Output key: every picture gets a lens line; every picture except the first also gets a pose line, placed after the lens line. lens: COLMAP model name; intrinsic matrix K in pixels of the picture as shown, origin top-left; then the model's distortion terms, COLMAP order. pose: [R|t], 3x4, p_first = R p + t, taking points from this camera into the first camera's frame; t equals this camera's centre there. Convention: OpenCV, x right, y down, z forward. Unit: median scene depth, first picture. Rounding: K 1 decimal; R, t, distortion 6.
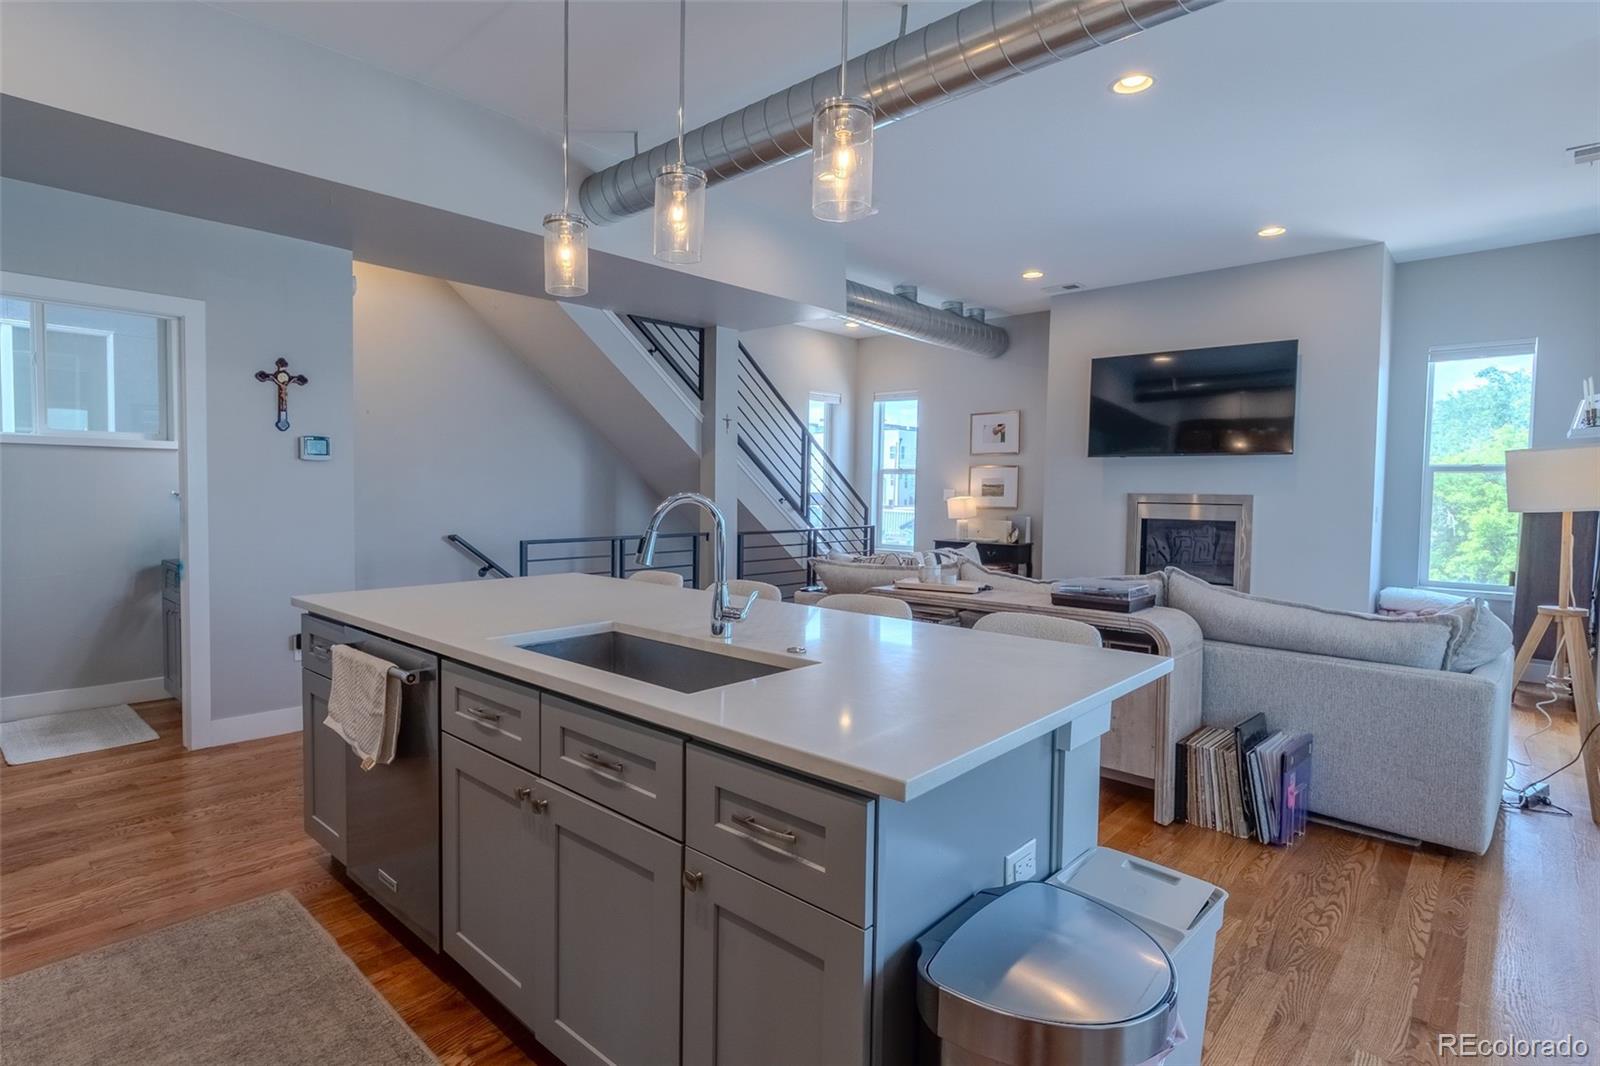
lens RADIAL K [[812.8, 0, 743.3], [0, 812.8, 524.9], [0, 0, 1]] dist [-0.002784, 0.000080]
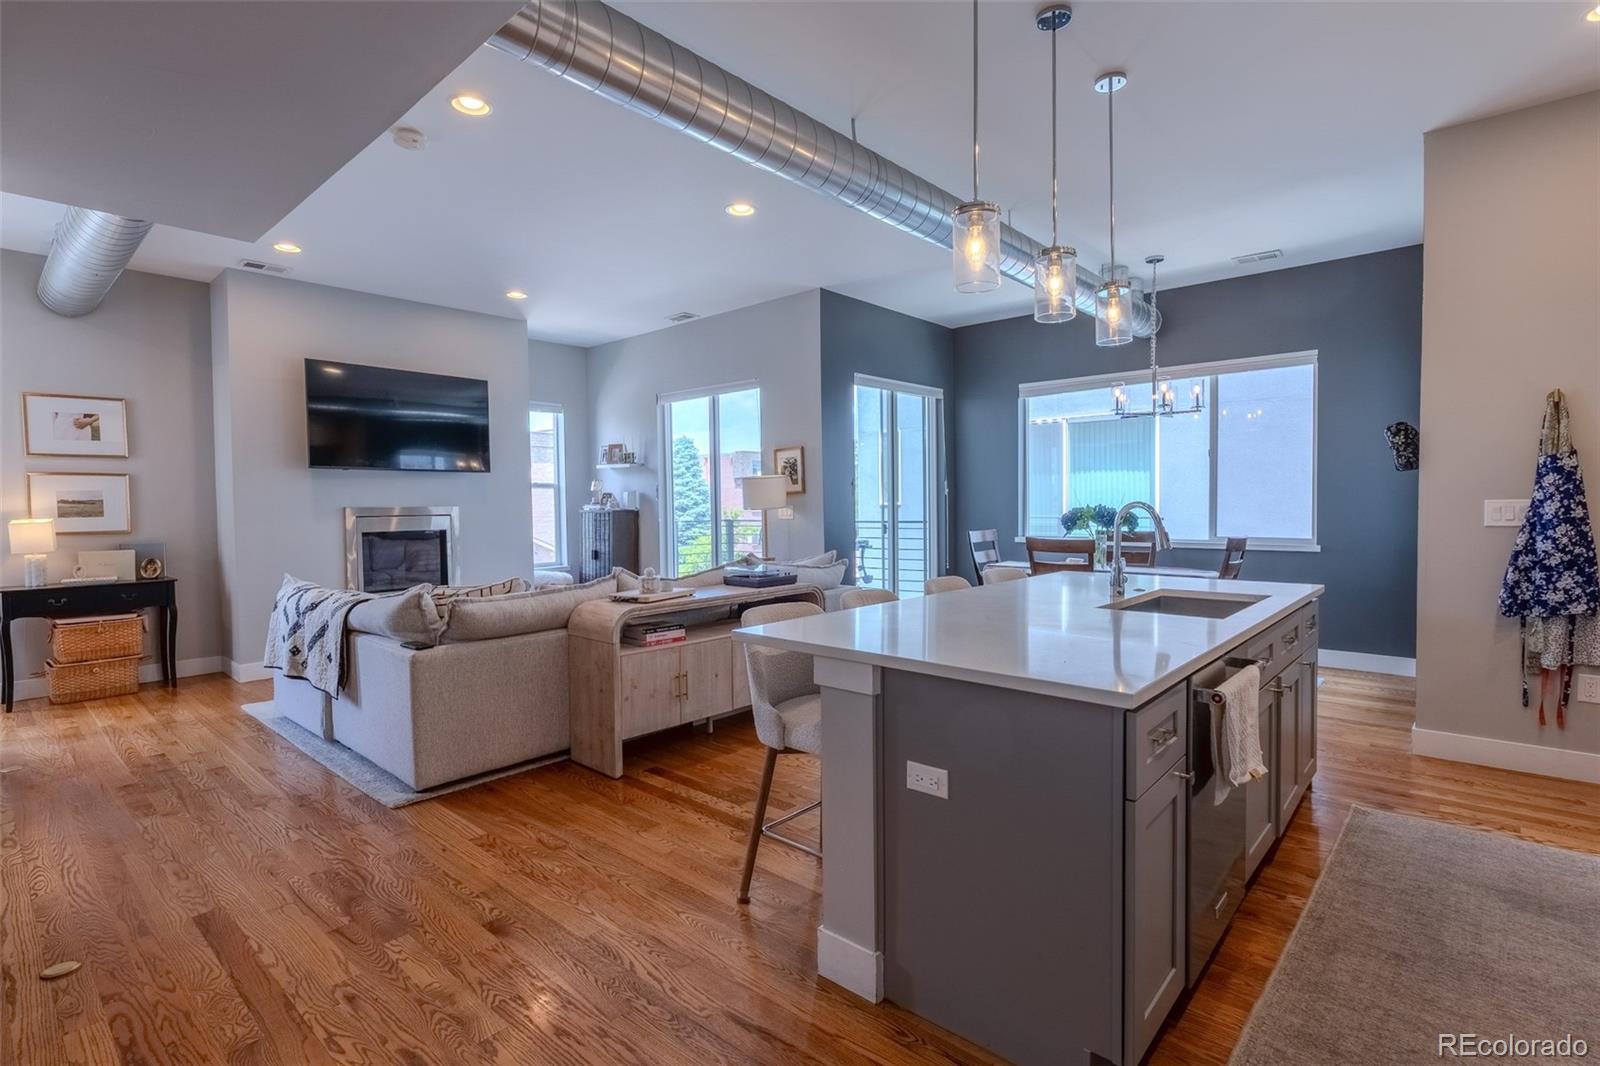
lens RADIAL K [[763.4, 0, 792.0], [0, 763.4, 526.5], [0, 0, 1]] dist [0.003732, -0.000947]
pose [[-0.025625, -0.042910, 0.998750, -0.455337], [0.055675, 0.997466, 0.044283, -0.028401], [-0.998120, 0.056740, -0.023171, 0.517149]]
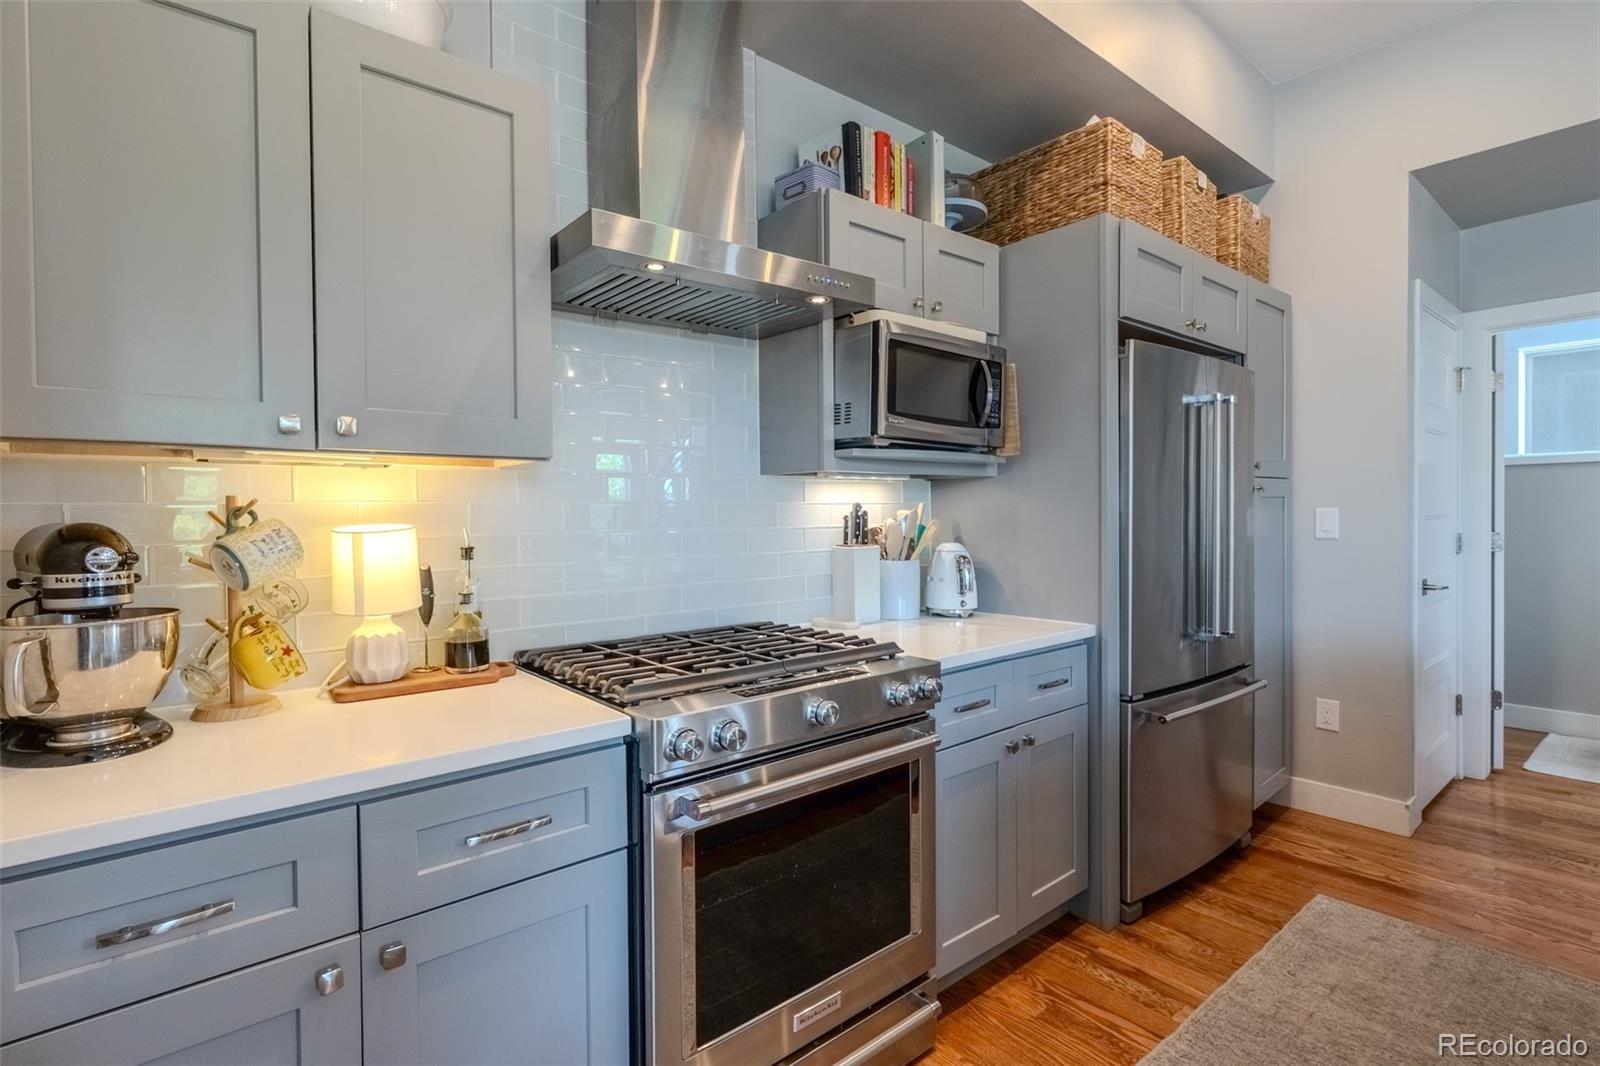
lens RADIAL K [[763.4, 0, 794.6], [0, 763.4, 522.4], [0, 0, 1]] dist [0.003732, -0.000947]
pose [[-0.114049, 0.000785, -0.993475, 0.109125], [-0.035814, 0.999346, 0.004901, 0.002579], [0.992829, 0.036139, -0.113946, 0.090107]]
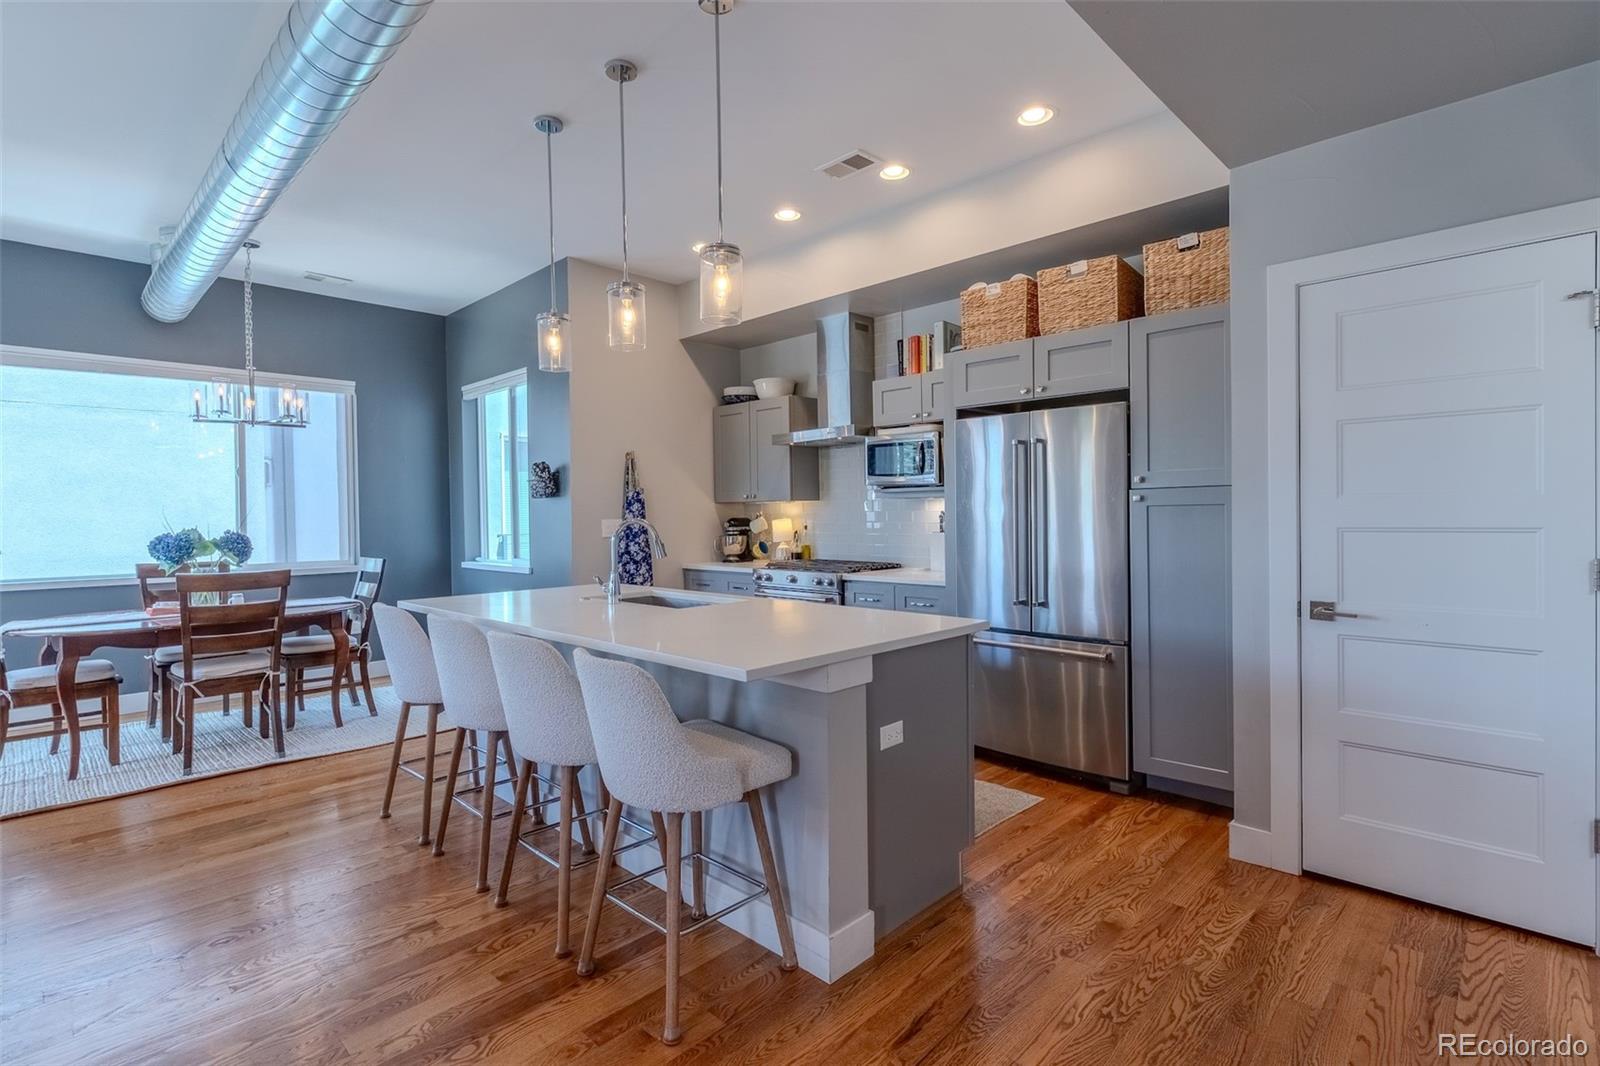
lens RADIAL K [[763.4, 0, 790.5], [0, 763.4, 525.2], [0, 0, 1]] dist [0.003732, -0.000947]
pose [[-0.999900, 0.001922, 0.013990, -0.132473], [0.002765, 0.998169, 0.060424, -0.038356], [-0.013849, 0.060457, -0.998075, 0.817475]]
